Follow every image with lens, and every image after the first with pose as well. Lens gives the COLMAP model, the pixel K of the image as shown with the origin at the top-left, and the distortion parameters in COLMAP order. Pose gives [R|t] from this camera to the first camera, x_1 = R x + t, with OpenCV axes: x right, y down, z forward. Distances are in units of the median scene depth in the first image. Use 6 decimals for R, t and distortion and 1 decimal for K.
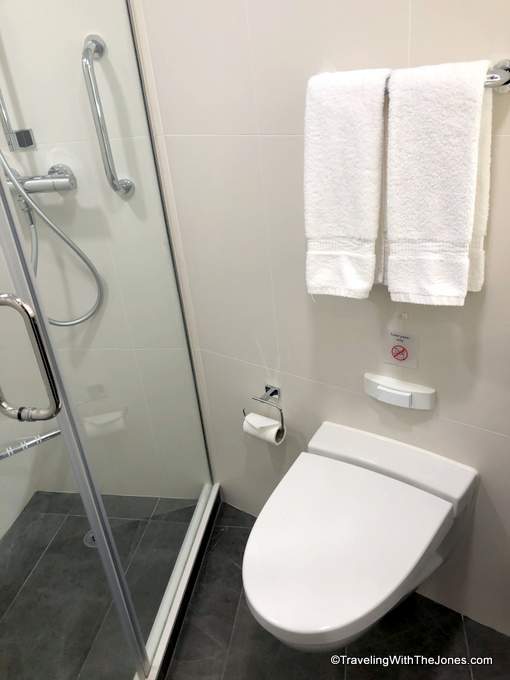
lens RADIAL K [[572.4, 0, 255.4], [0, 572.4, 340.5], [0, 0, 1]] dist [0.017180, 0.004943]
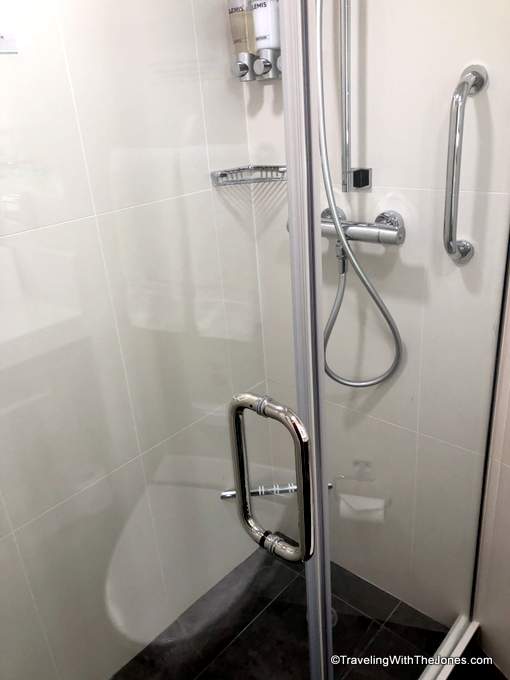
lens RADIAL K [[572.4, 0, 255.5], [0, 572.4, 339.0], [0, 0, 1]] dist [0.017180, 0.004943]
pose [[0.853875, 0.242381, -0.460596, -0.073360], [-0.255092, 0.966262, 0.035579, -0.101026], [0.453680, 0.087114, 0.886897, 0.164170]]
